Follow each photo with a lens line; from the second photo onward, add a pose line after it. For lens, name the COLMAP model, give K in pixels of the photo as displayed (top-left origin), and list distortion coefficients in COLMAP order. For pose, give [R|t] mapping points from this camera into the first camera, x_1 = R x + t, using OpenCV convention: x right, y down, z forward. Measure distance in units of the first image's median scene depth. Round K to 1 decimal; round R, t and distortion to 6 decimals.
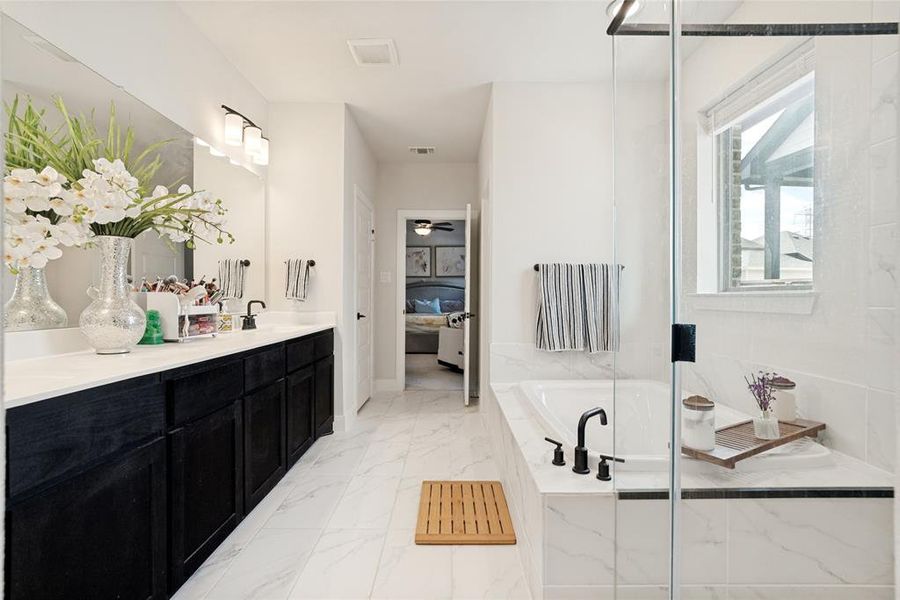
lens RADIAL K [[425.1, 0, 450.3], [0, 425.1, 300.2], [0, 0, 1]] dist [-0.010493, 0.001131]
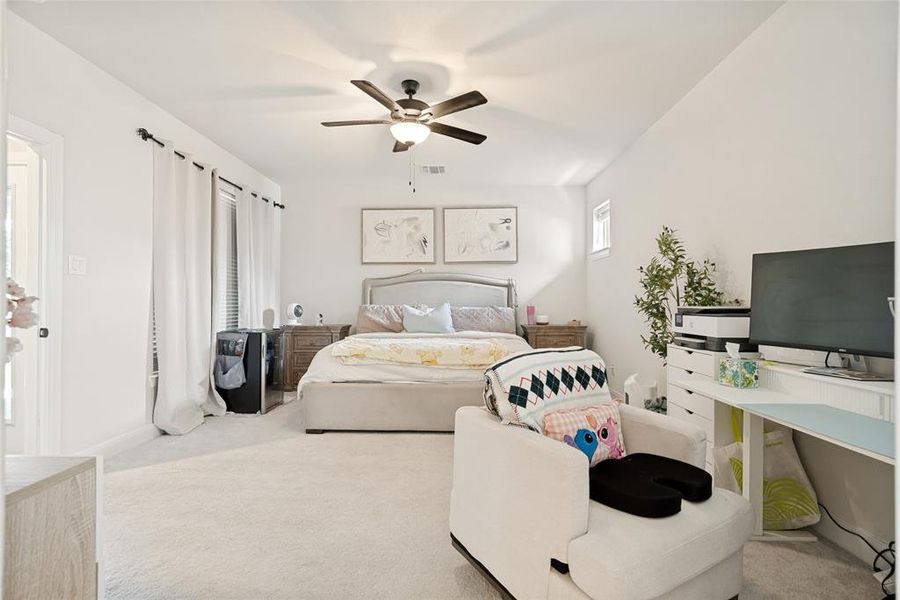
lens RADIAL K [[425.1, 0, 448.7], [0, 425.1, 301.8], [0, 0, 1]] dist [-0.010493, 0.001131]
pose [[0.999697, -0.001692, -0.024539, -0.015692], [0.001622, 0.999995, -0.002858, -0.003719], [0.024543, 0.002817, 0.999695, 0.482359]]
